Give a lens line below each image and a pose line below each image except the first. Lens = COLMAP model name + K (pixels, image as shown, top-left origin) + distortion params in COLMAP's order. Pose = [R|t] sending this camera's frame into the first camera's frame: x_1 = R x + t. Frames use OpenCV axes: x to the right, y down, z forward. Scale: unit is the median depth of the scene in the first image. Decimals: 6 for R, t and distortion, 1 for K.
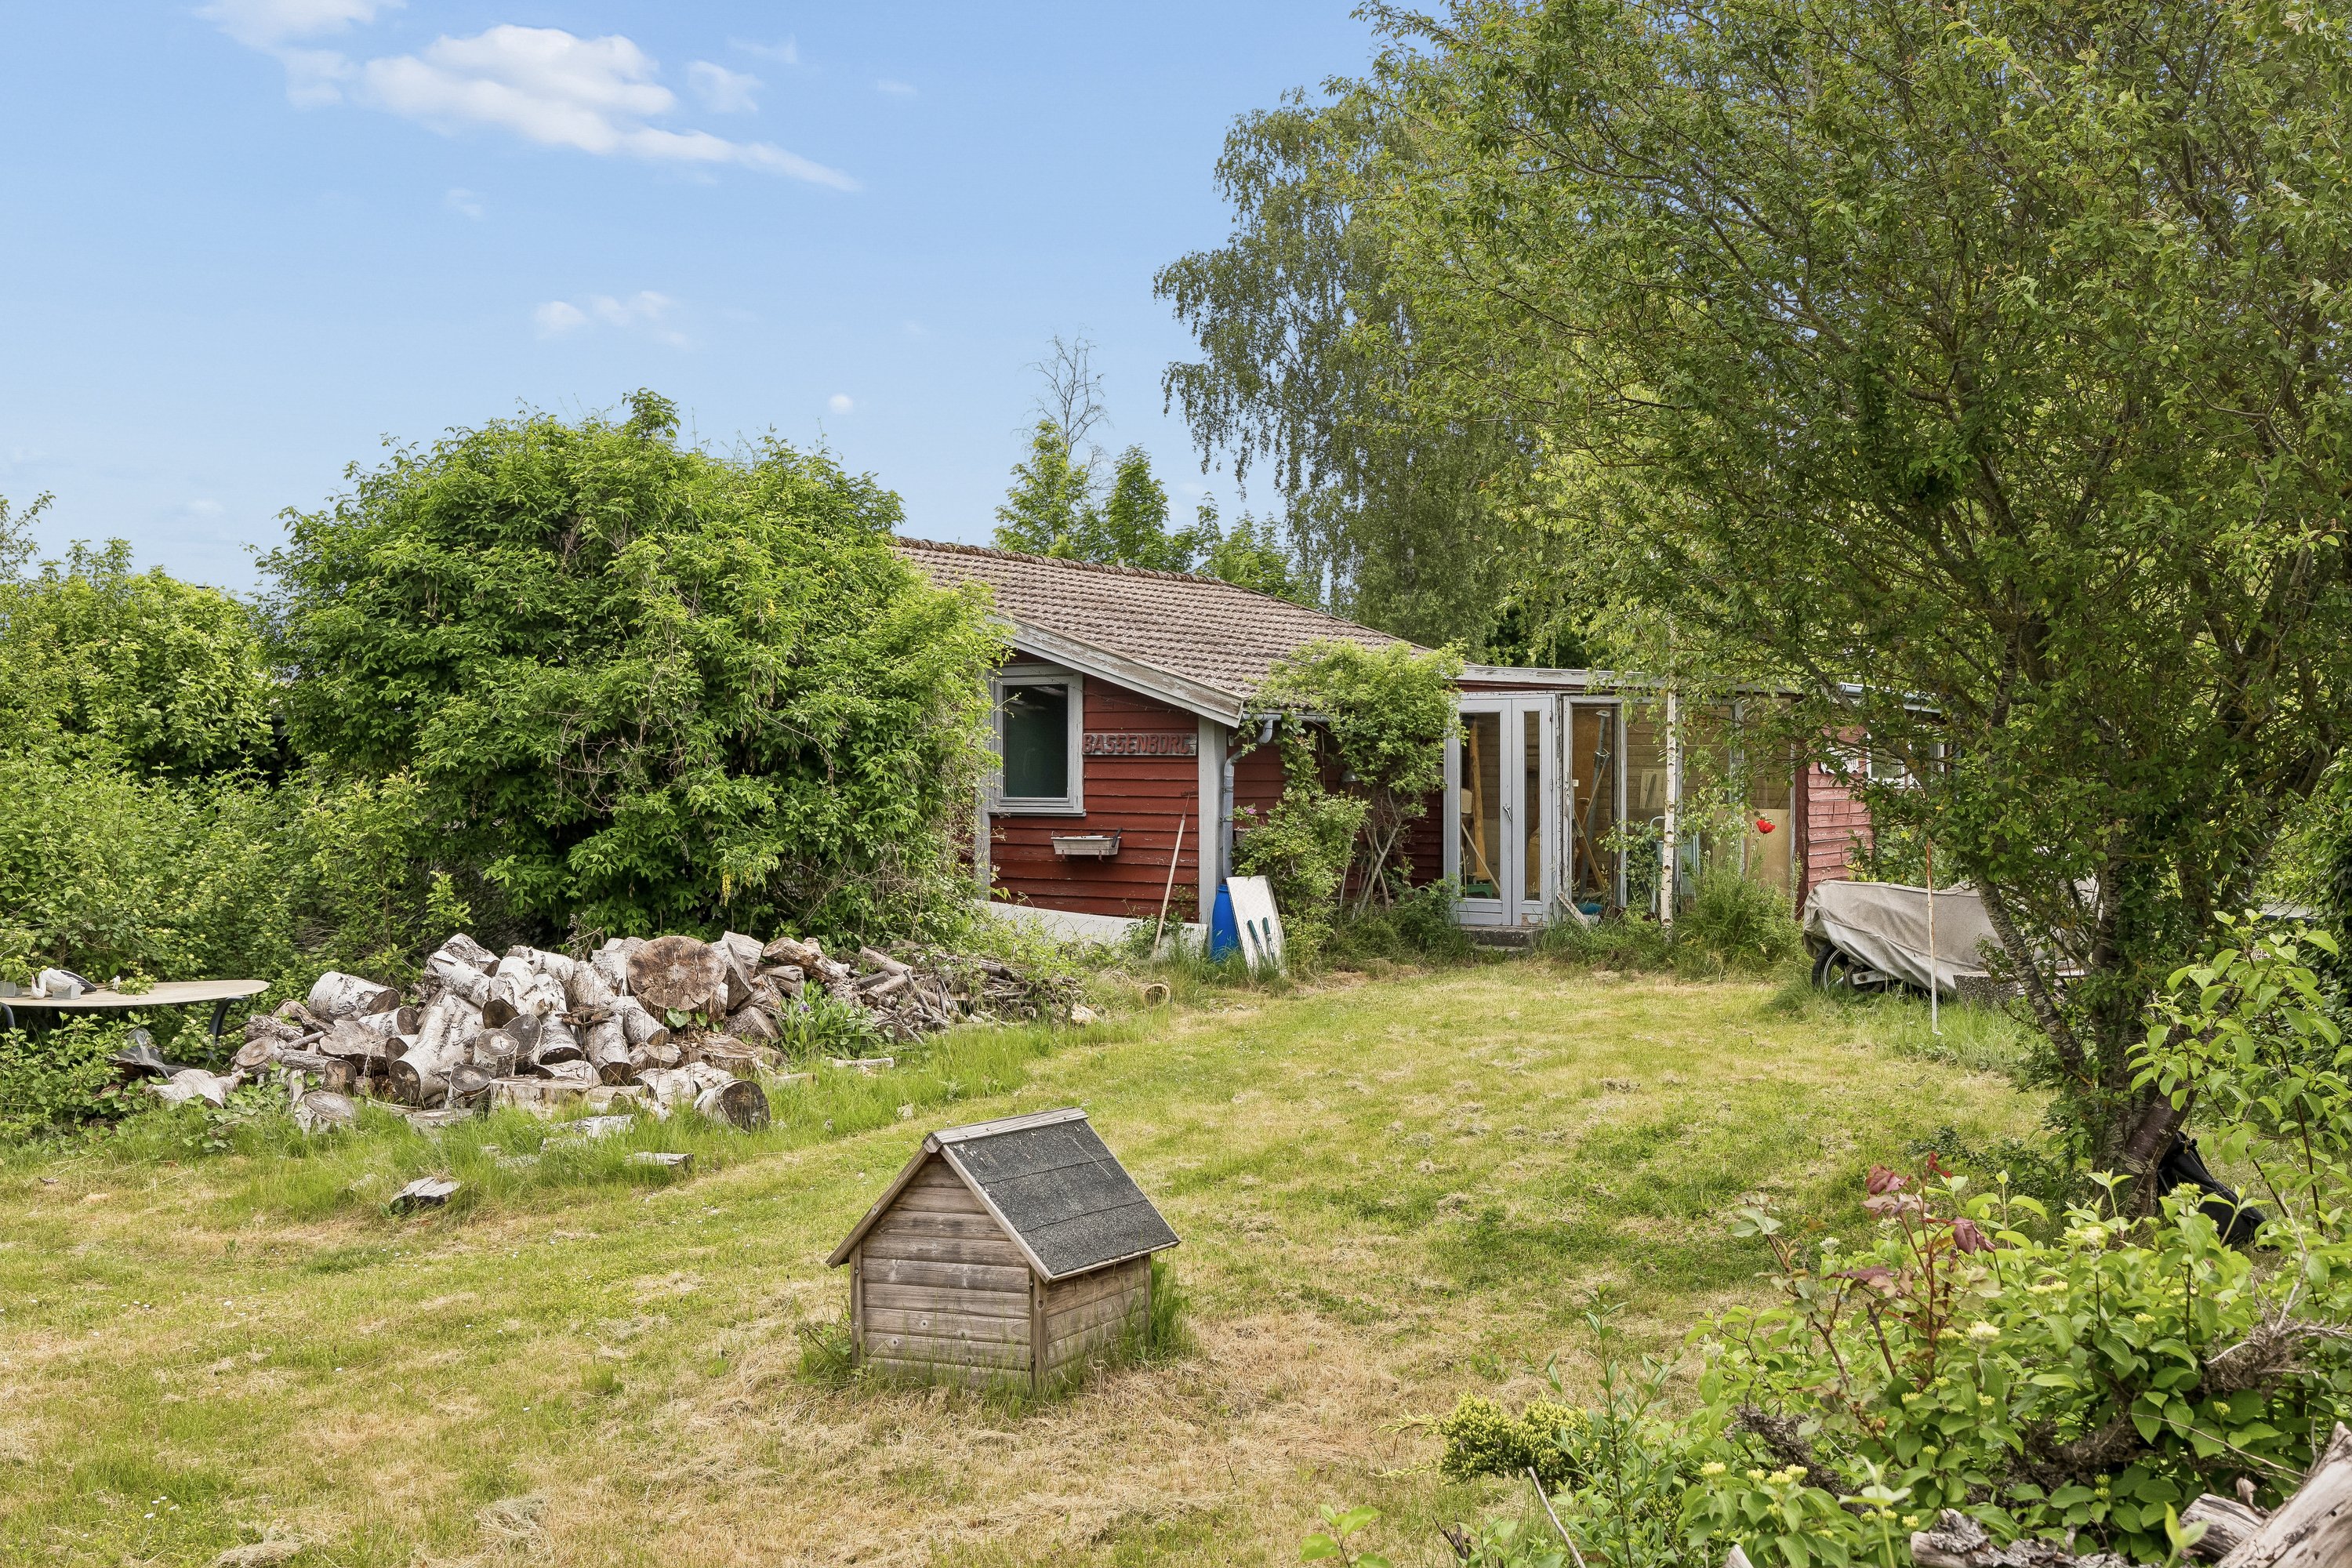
lens RADIAL K [[2112.5, 0, 1171.7], [0, 2112.5, 779.7], [0, 0, 1]] dist [0.009645, 0.004743]
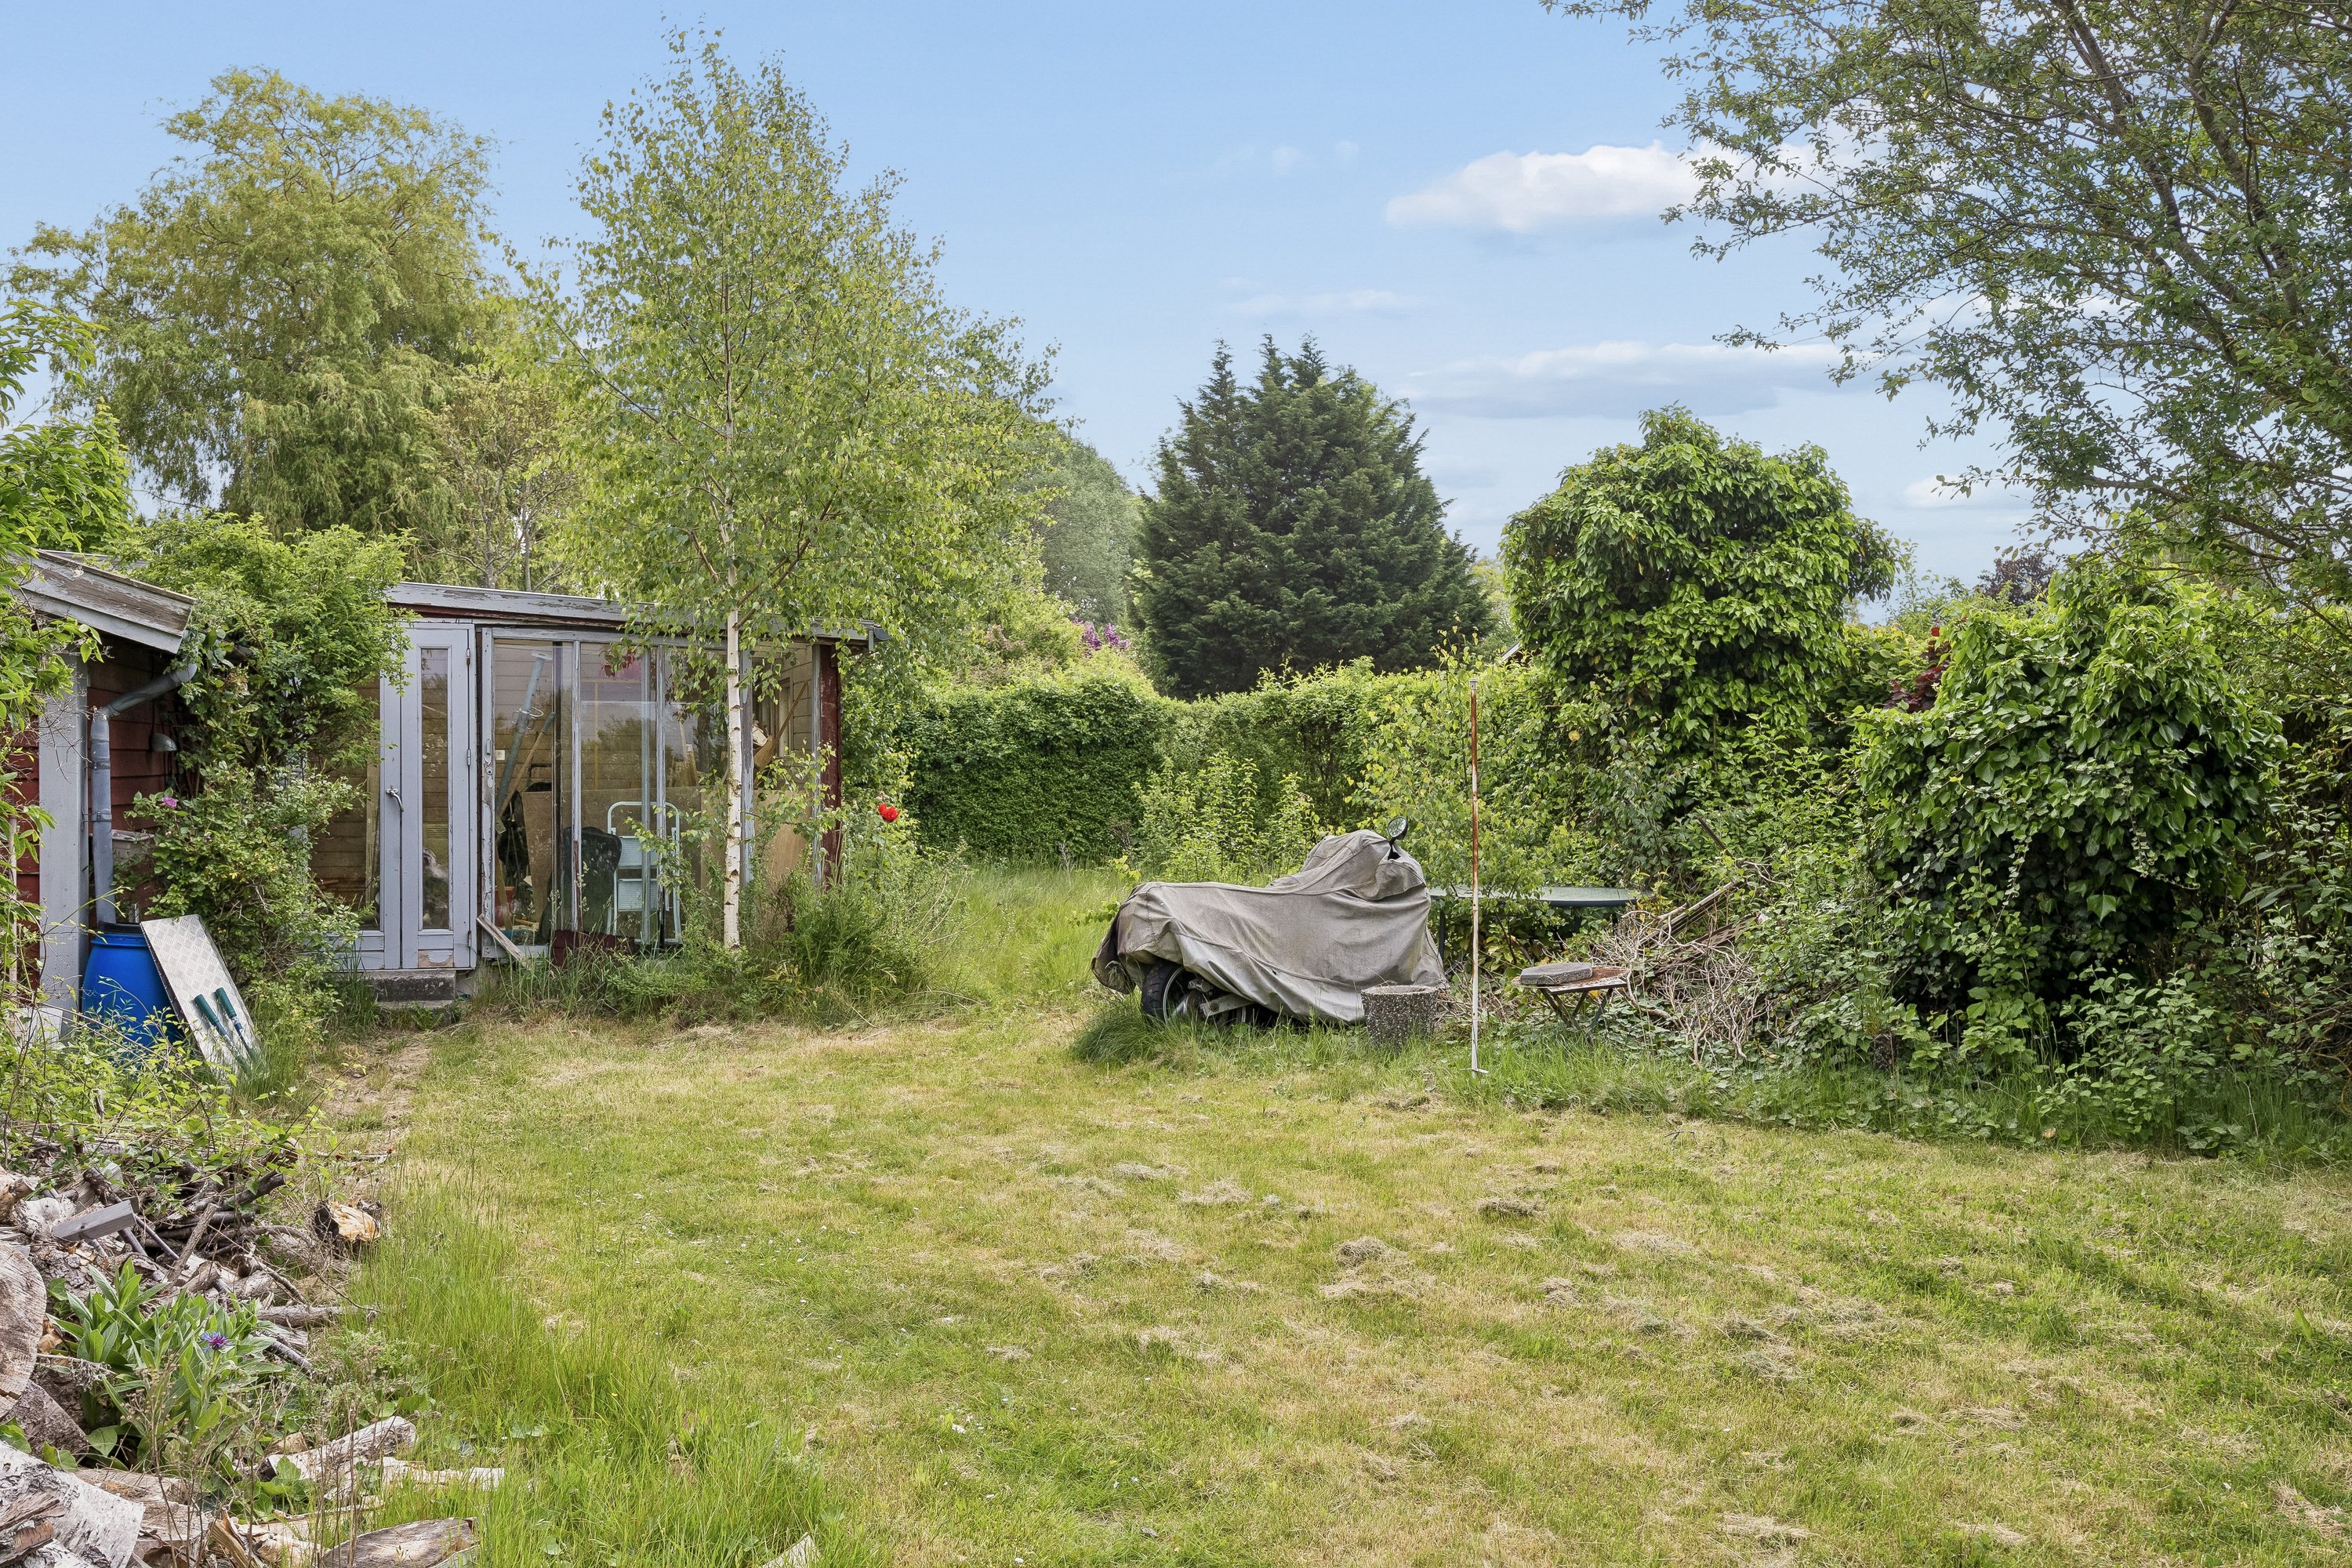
lens RADIAL K [[2197.9, 0, 1175.8], [0, 2197.9, 794.9], [0, 0, 1]] dist [0.003789, 0.000000]
pose [[0.629918, -0.011131, 0.776582, -0.232188], [-0.002802, 0.999858, 0.016605, 0.002114], [-0.776656, -0.012636, 0.629798, 0.387005]]
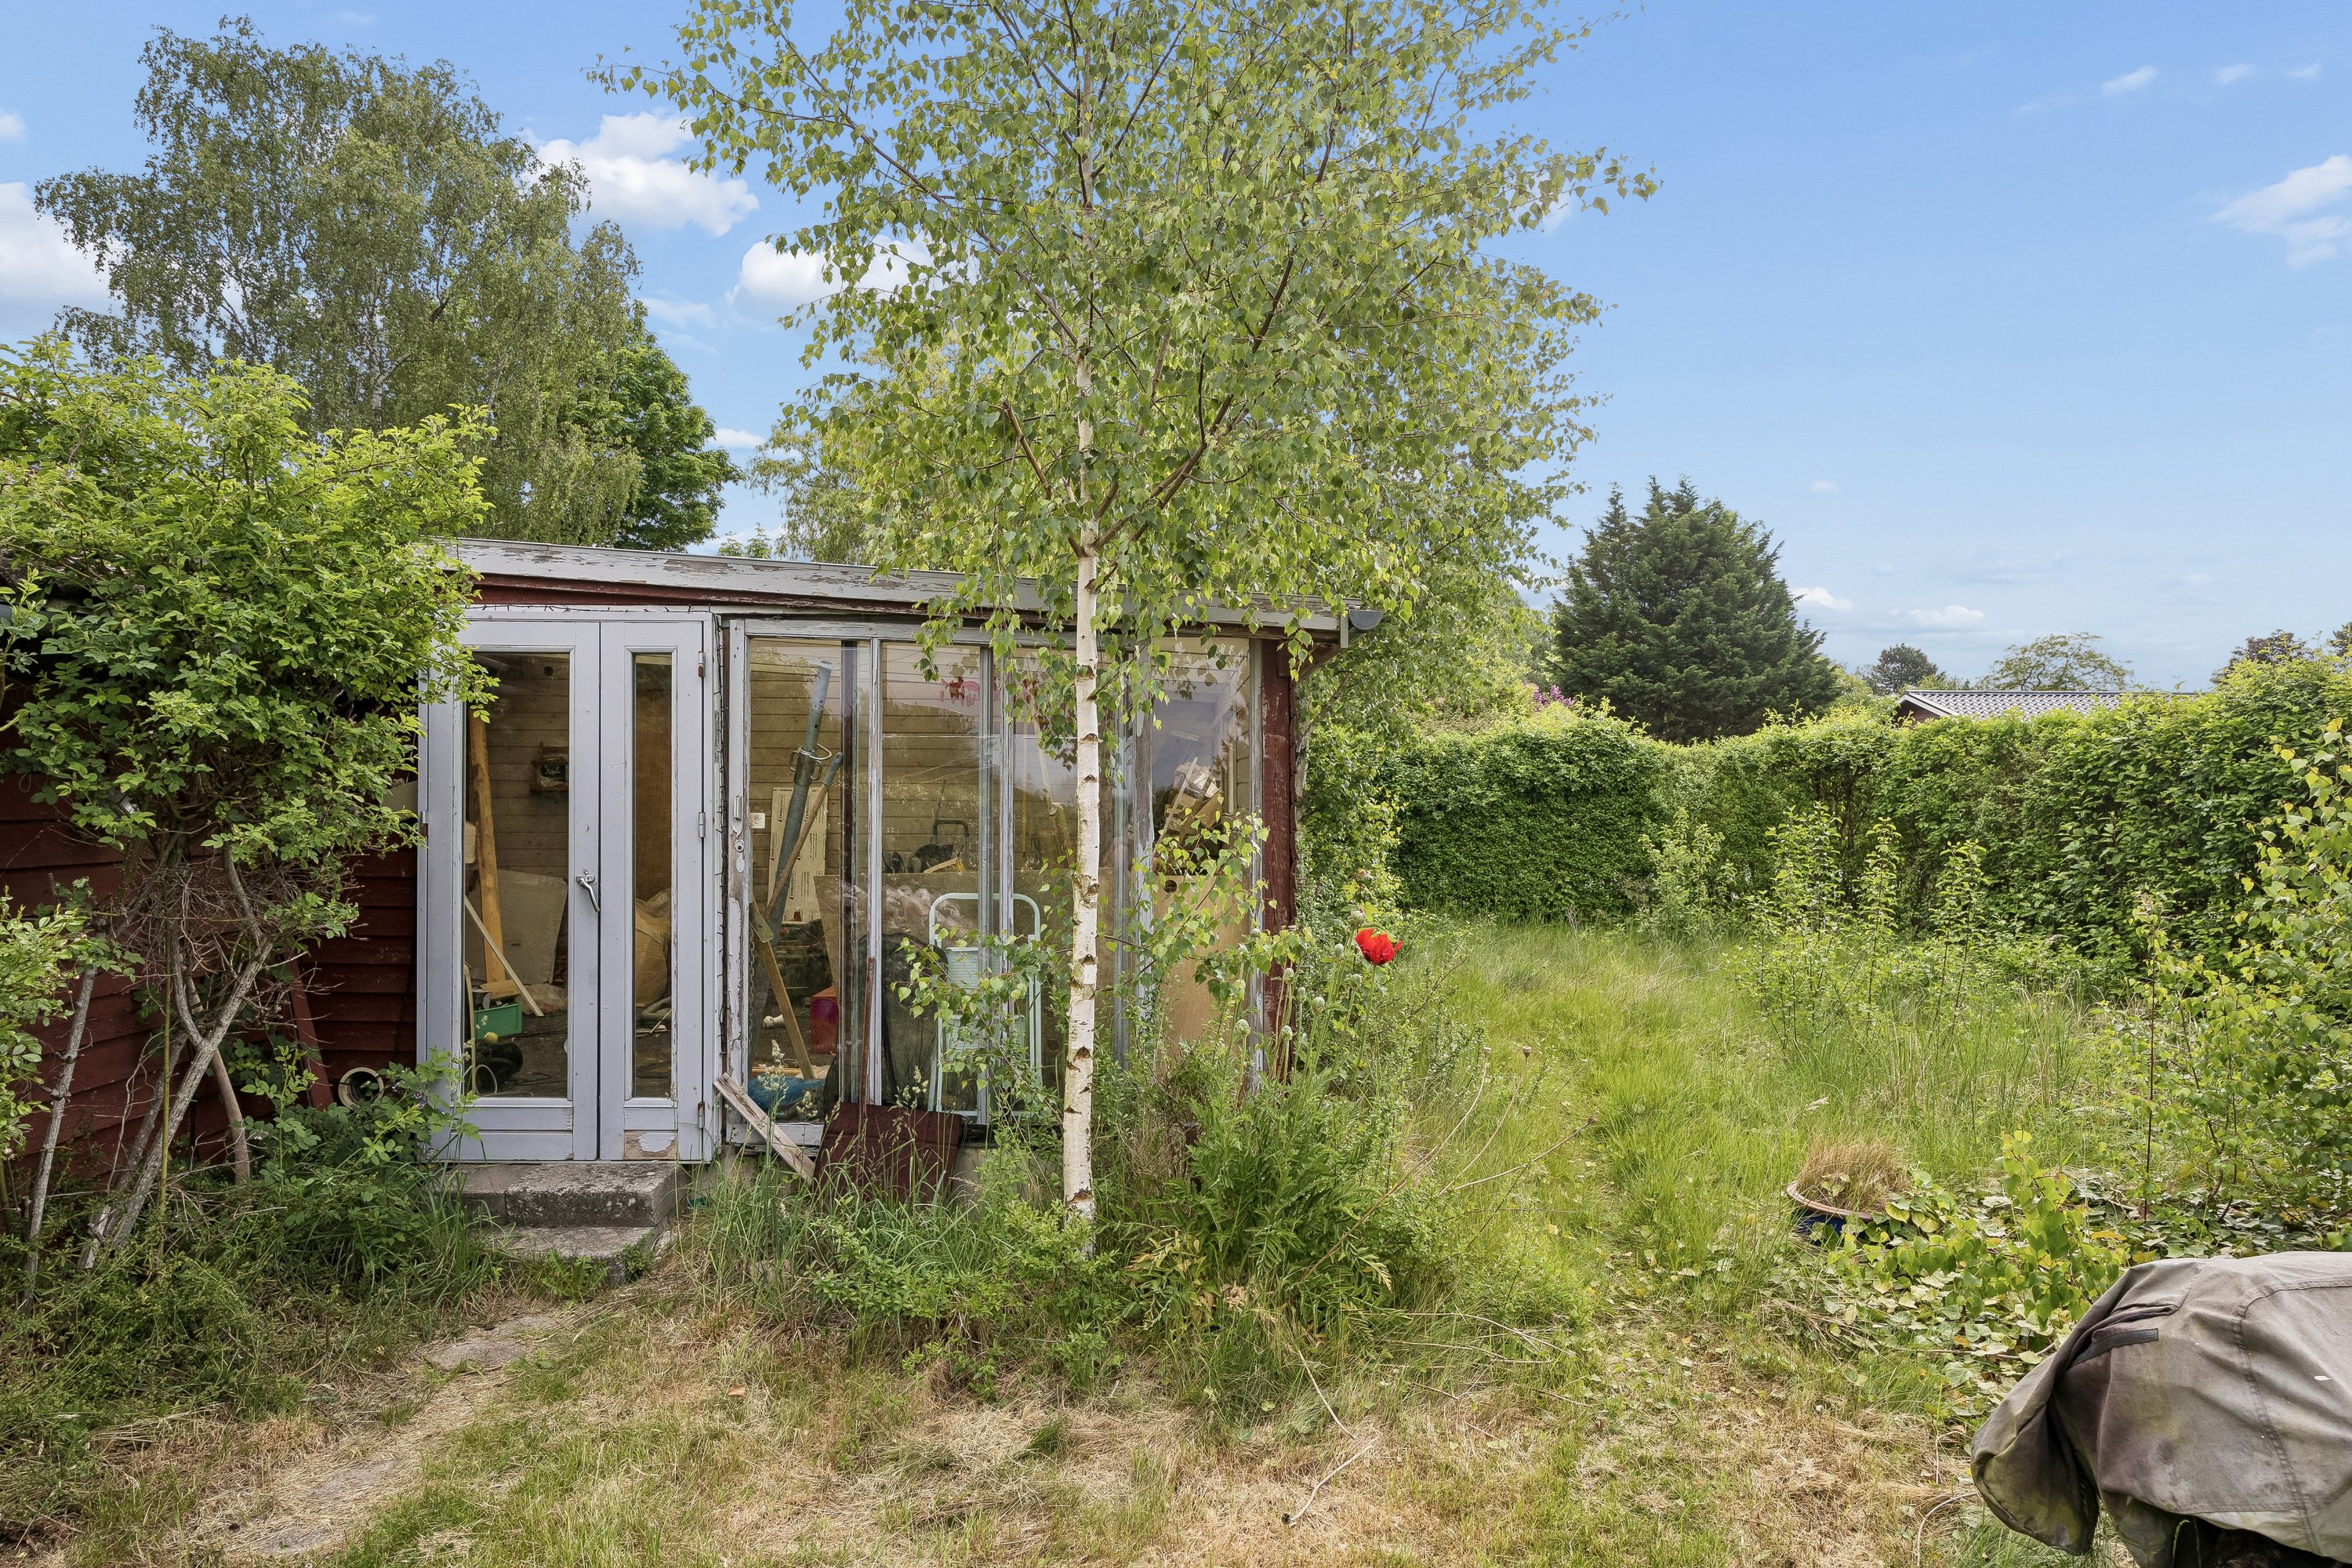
lens RADIAL K [[1393.5, 0, 1162.9], [0, 1393.5, 792.6], [0, 0, 1]] dist [-0.008055, 0.002577]
pose [[0.816070, 0.002285, 0.577949, 0.095787], [-0.002989, 0.999995, 0.000266, -0.004660], [-0.577946, -0.001945, 0.816073, 0.735558]]
